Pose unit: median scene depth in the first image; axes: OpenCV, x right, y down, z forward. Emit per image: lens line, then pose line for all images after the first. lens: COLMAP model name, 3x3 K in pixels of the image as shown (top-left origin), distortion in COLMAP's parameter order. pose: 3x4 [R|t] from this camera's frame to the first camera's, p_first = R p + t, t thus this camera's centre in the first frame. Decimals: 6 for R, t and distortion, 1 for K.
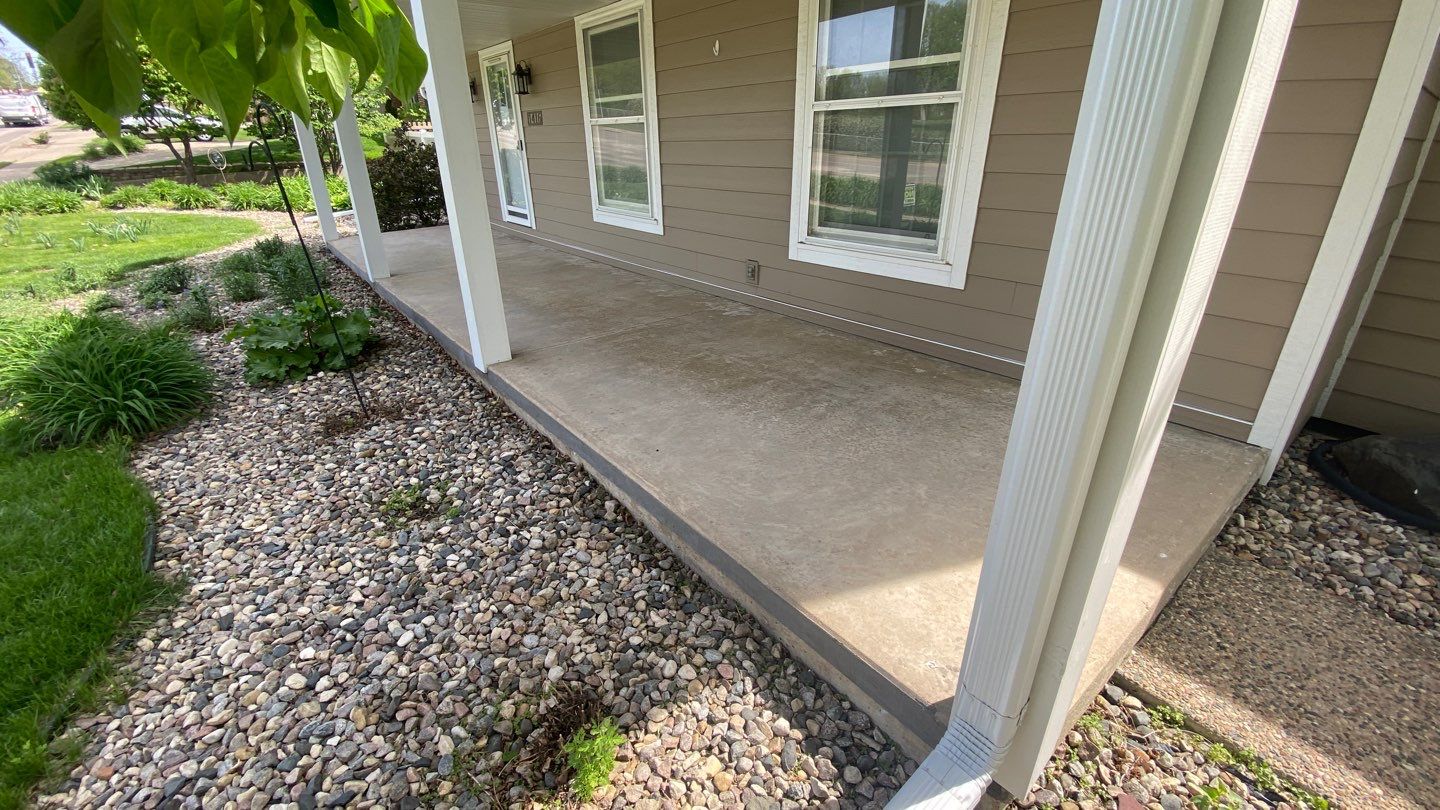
lens RADIAL K [[592.5, 0, 720.0], [0, 592.5, 405.0], [0, 0, 1]] dist [0.001558, -0.013108]
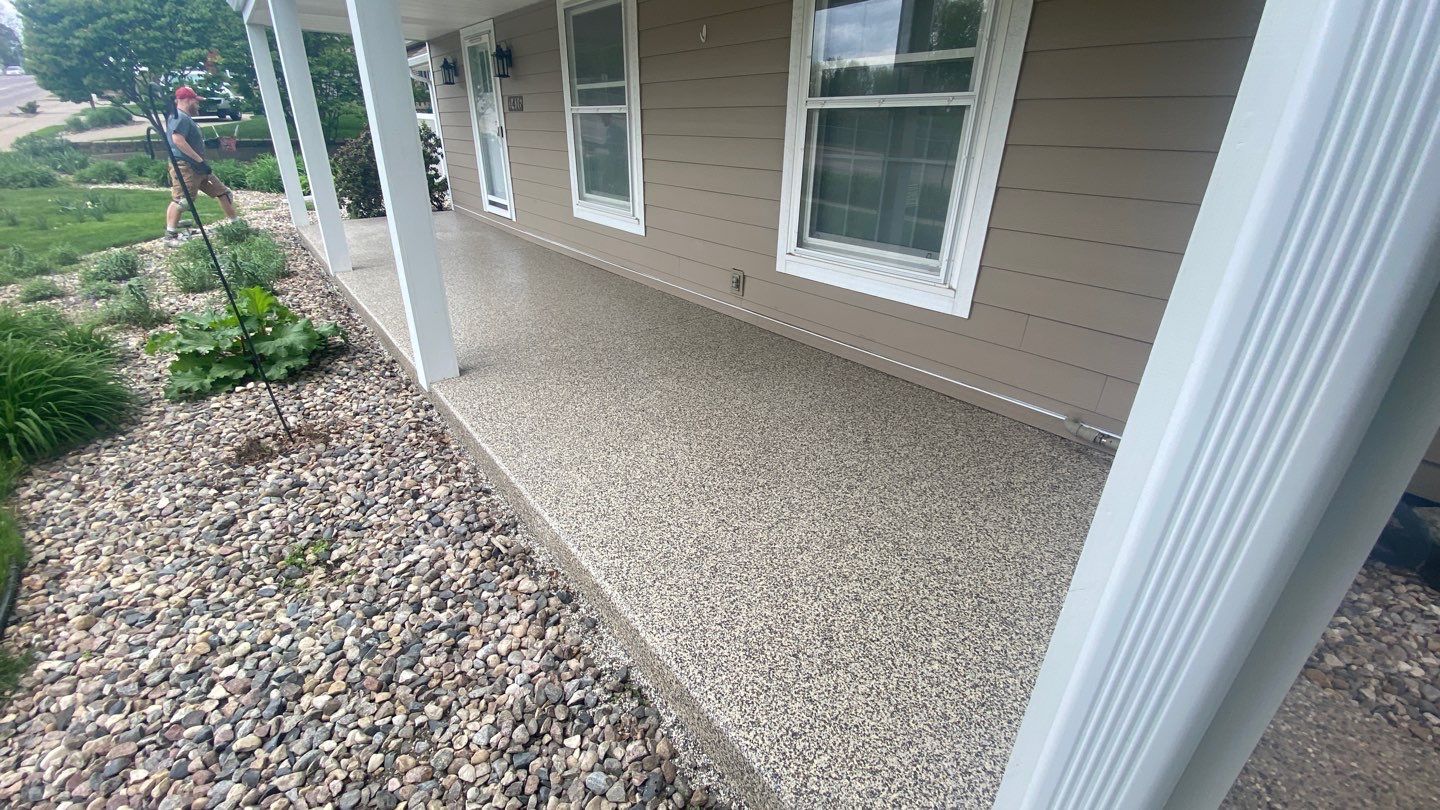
lens RADIAL K [[594.2, 0, 720.0], [0, 594.2, 405.0], [0, 0, 1]] dist [-0.000599, -0.012758]
pose [[0.999524, 0.030301, 0.005802, 0.038389], [-0.030385, 0.999425, 0.015032, -0.064205], [-0.005343, -0.015201, 0.999870, 0.109185]]
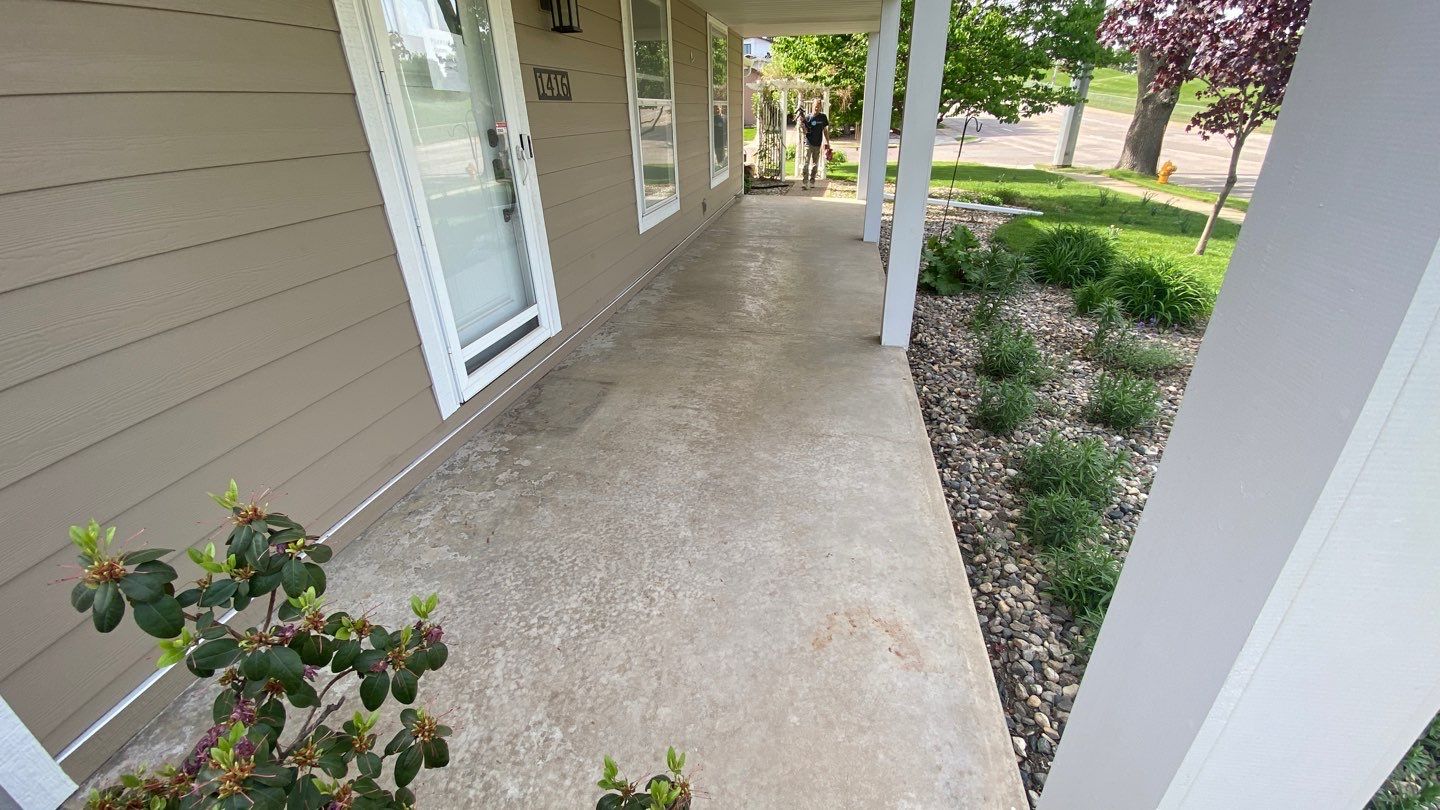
lens RADIAL K [[567.5, 0, 720.0], [0, 567.5, 405.0], [0, 0, 1]] dist [0.002769, 0.000142]
pose [[-0.640490, -0.345908, 0.685654, -1.623277], [0.324848, 0.686979, 0.650026, -1.129117], [-0.695878, 0.639068, -0.327635, 2.460416]]
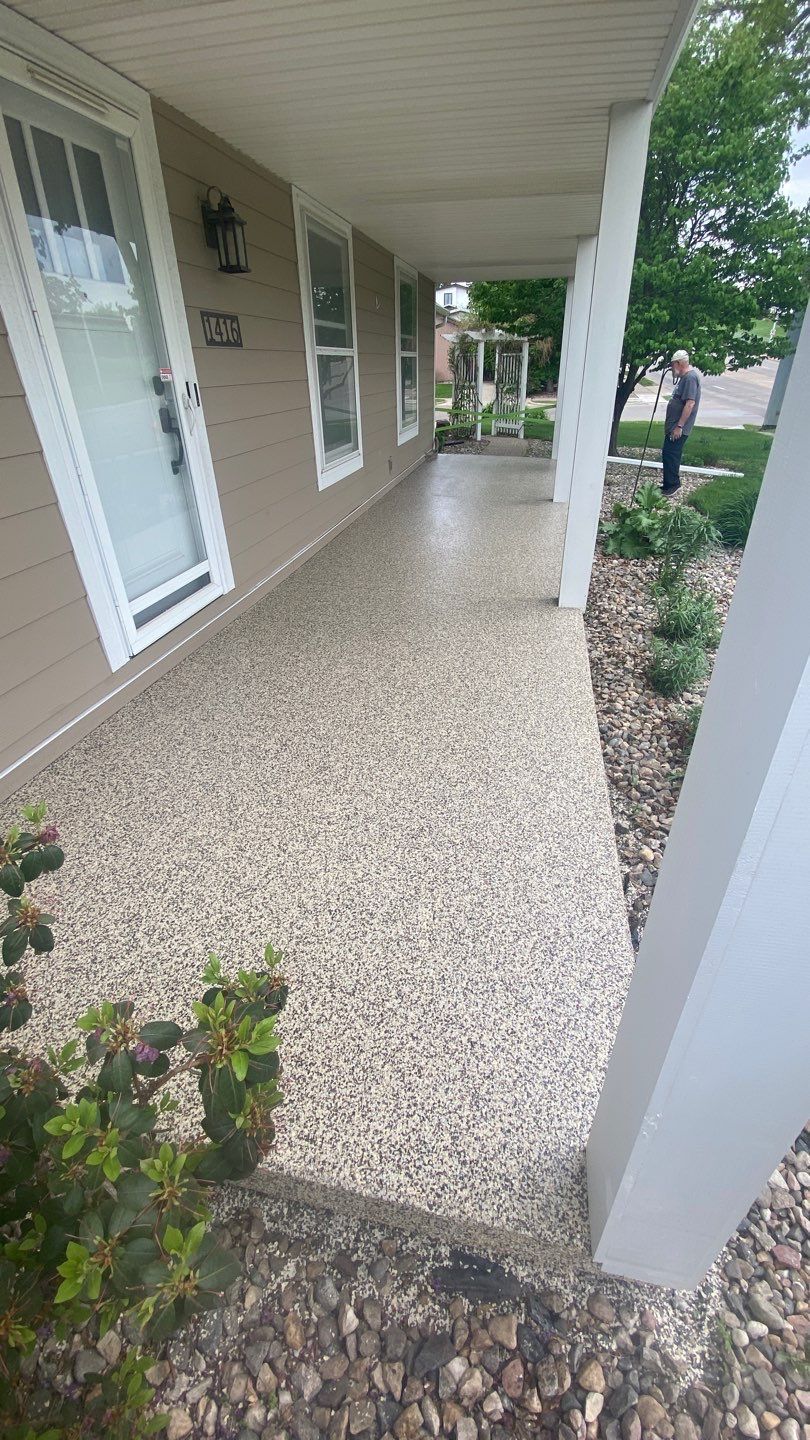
lens RADIAL K [[570.9, 0, 405.0], [0, 570.9, 720.0], [0, 0, 1]] dist [-0.002579, -0.000223]
pose [[-0.619578, -0.405179, 0.672274, -1.666438], [0.331583, 0.641196, 0.692040, -1.105760], [-0.711460, 0.651688, -0.262921, 2.445024]]
